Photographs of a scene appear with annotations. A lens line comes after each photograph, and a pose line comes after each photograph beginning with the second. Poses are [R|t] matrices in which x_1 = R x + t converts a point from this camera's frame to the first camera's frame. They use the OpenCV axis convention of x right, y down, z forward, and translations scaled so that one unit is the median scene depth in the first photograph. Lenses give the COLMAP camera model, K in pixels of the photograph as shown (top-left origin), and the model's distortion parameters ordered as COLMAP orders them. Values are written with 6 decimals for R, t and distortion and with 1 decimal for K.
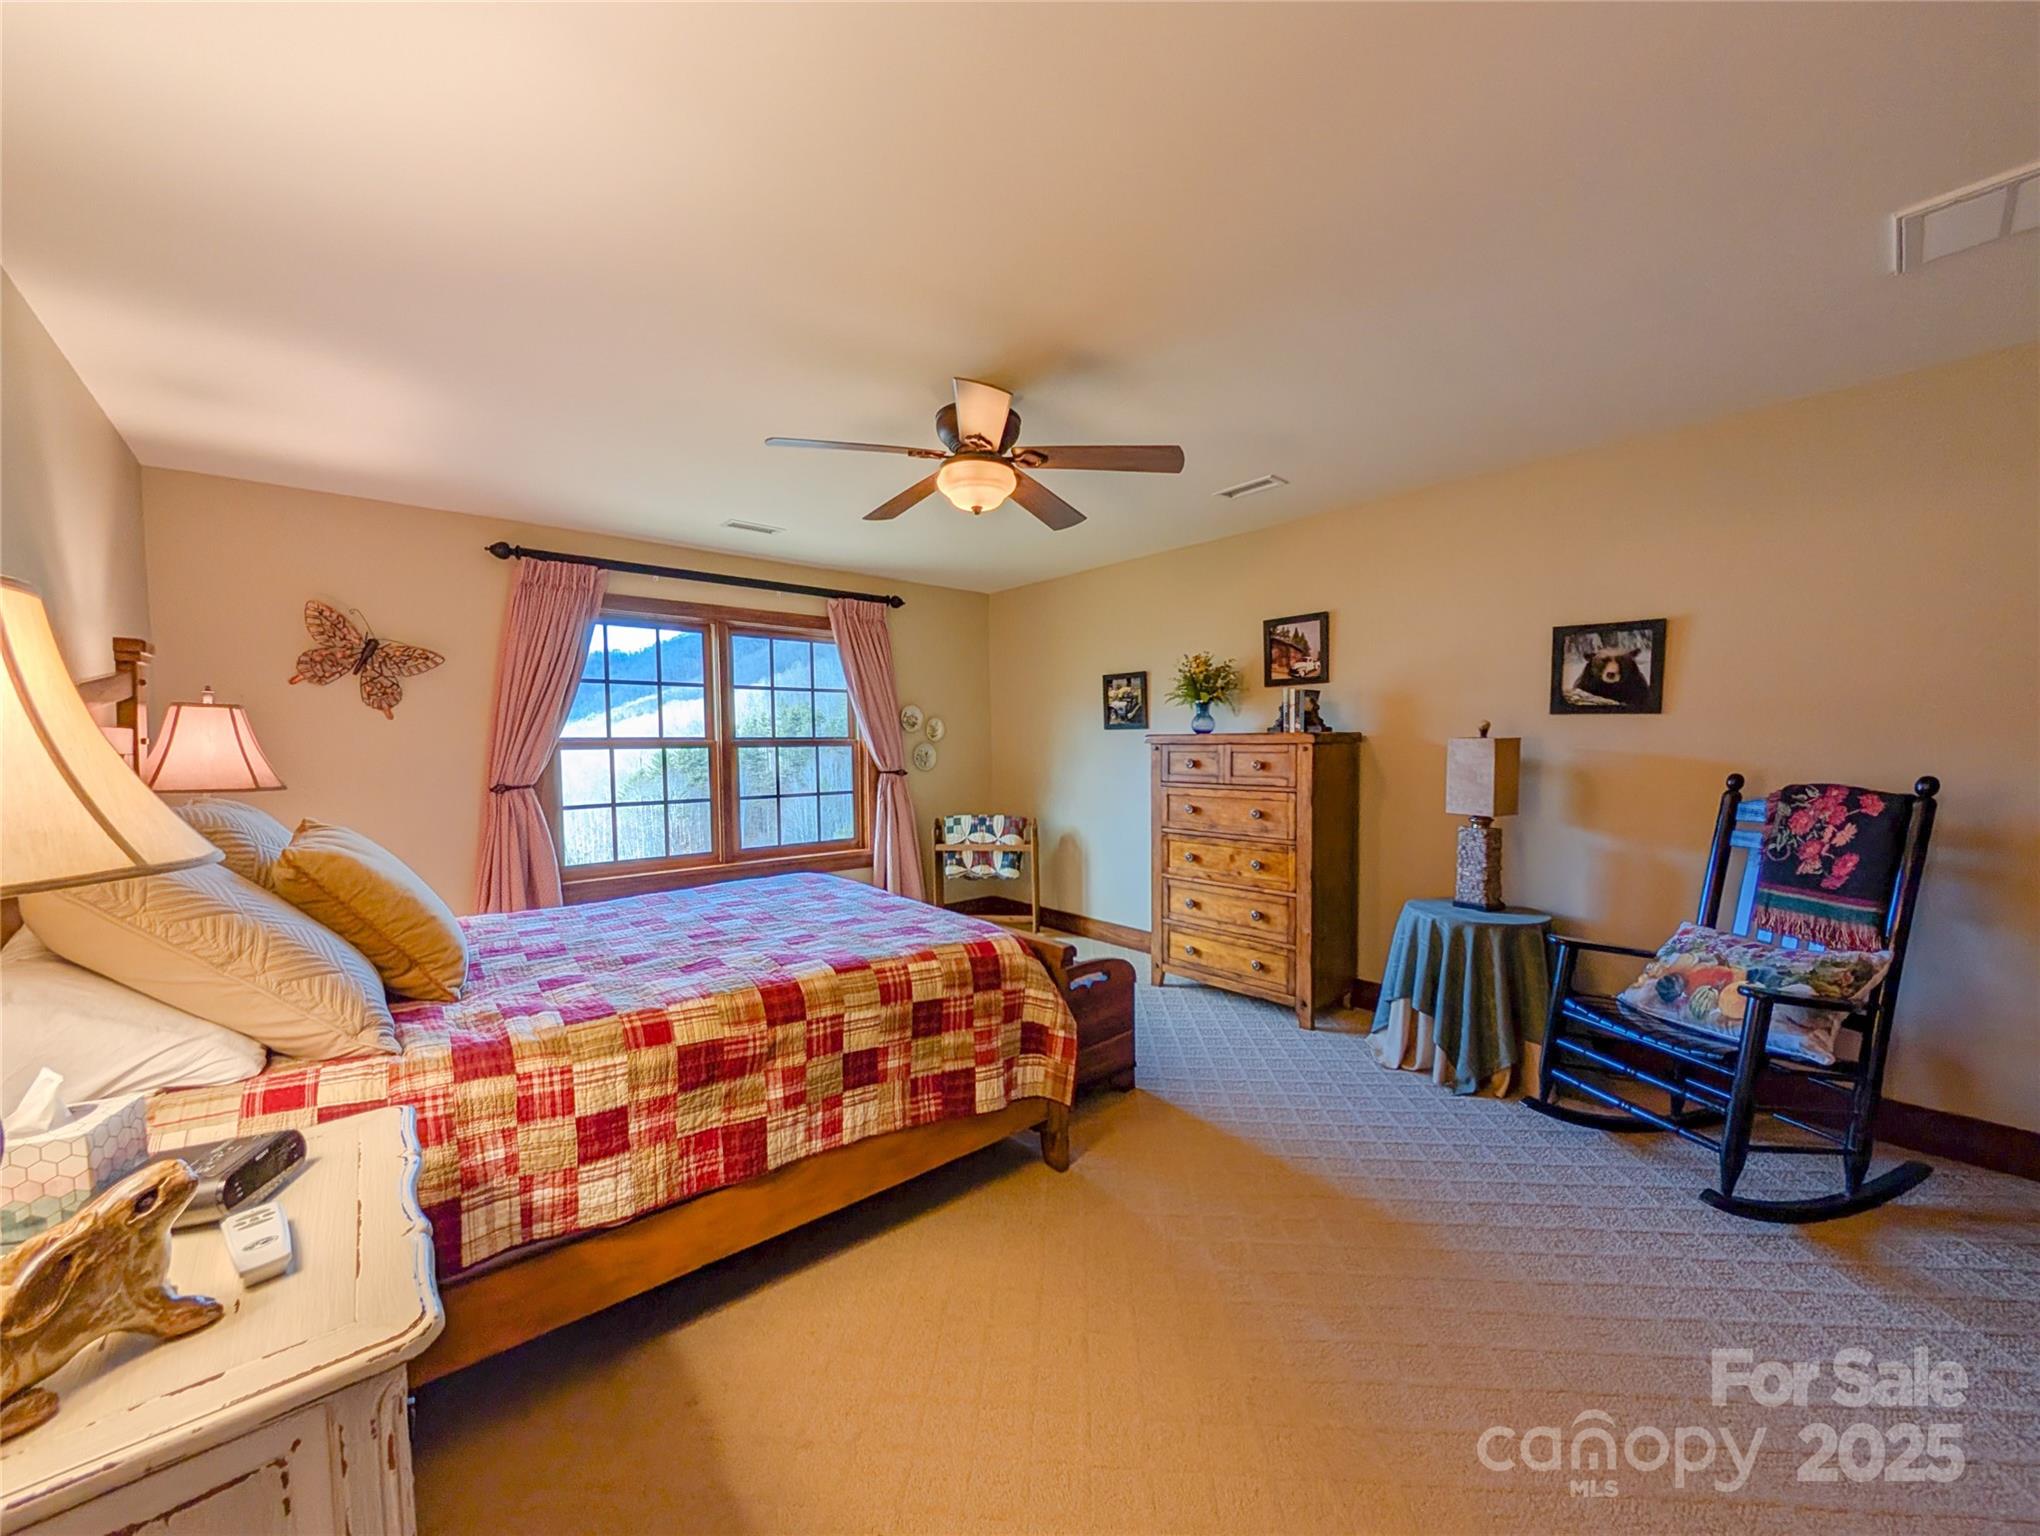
lens RADIAL K [[770.1, 0, 1013.9], [0, 770.1, 773.4], [0, 0, 1]] dist [0.001397, -0.000208]
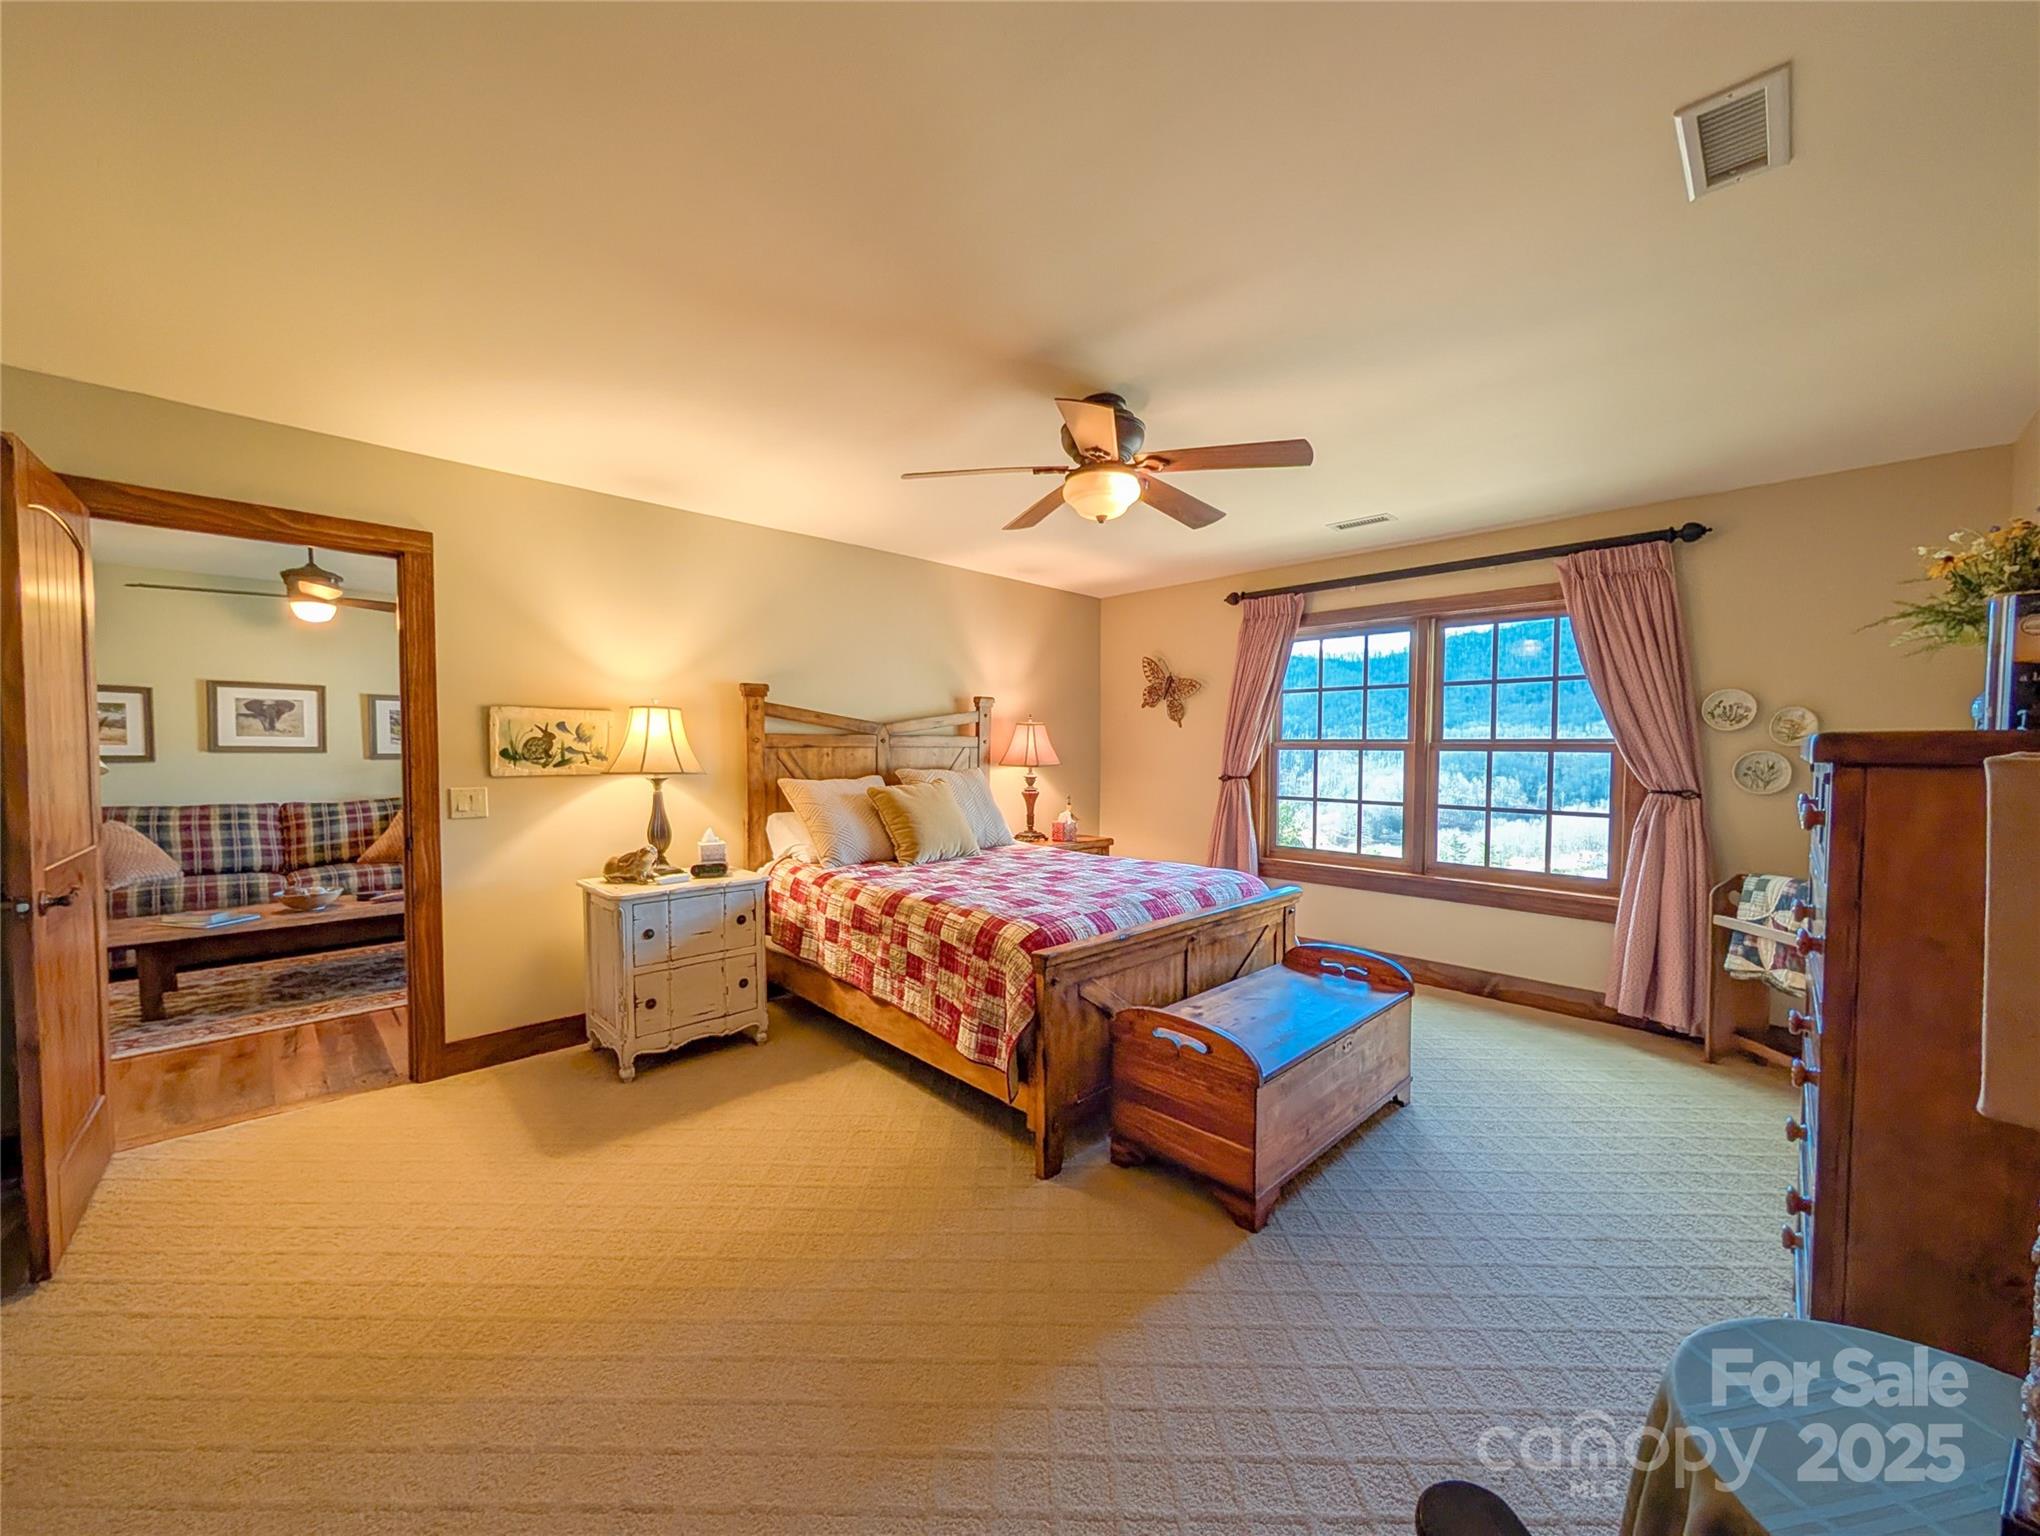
lens RADIAL K [[770.1, 0, 1038.9], [0, 770.1, 785.0], [0, 0, 1]] dist [0.001397, -0.000208]
pose [[0.079345, 0.060756, -0.994994, 0.661746], [-0.047086, 0.997255, 0.057139, -0.029683], [0.995735, 0.042316, 0.081988, 0.580688]]
